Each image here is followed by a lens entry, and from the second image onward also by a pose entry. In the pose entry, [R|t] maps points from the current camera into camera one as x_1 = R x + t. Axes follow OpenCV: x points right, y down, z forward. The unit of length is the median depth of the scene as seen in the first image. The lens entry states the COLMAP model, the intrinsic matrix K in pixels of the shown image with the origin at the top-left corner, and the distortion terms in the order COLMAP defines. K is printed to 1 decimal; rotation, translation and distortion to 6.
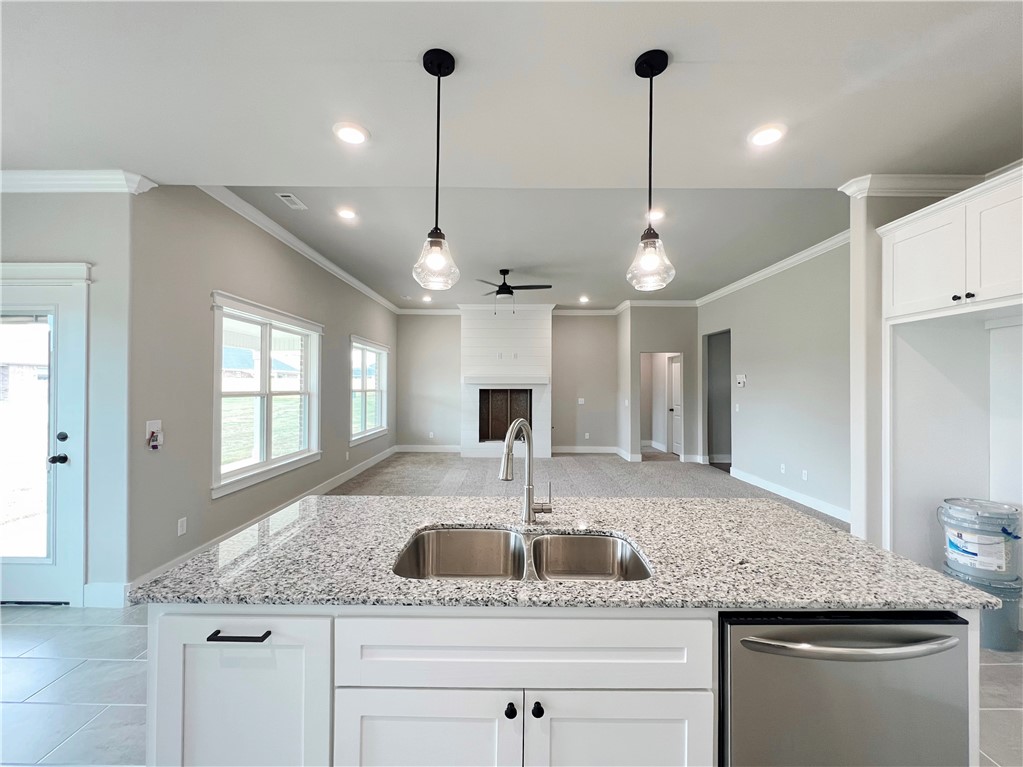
lens RADIAL K [[411.6, 0, 505.0], [0, 411.6, 384.0], [0, 0, 1]] dist [-0.003018, 0.000040]
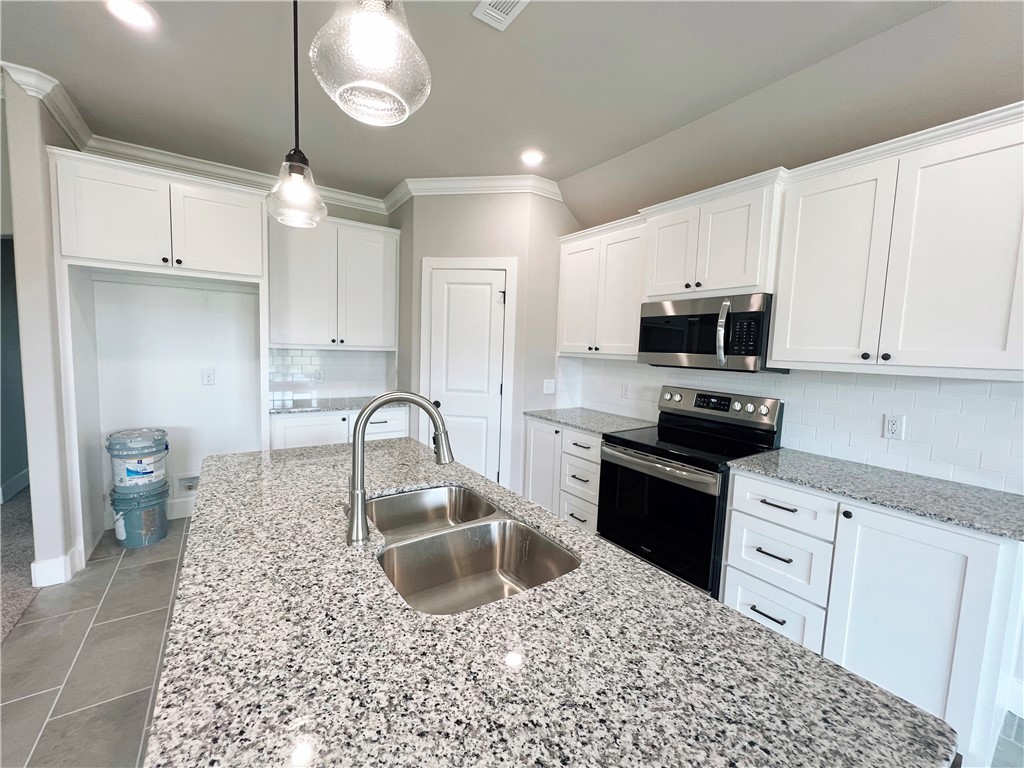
lens RADIAL K [[412.0, 0, 506.1], [0, 412.0, 384.9], [0, 0, 1]] dist [-0.003018, 0.000040]
pose [[-0.555055, -0.100342, 0.825739, -0.721138], [-0.039705, 0.994762, 0.094192, -0.004014], [-0.830866, 0.019495, -0.556132, 1.331320]]
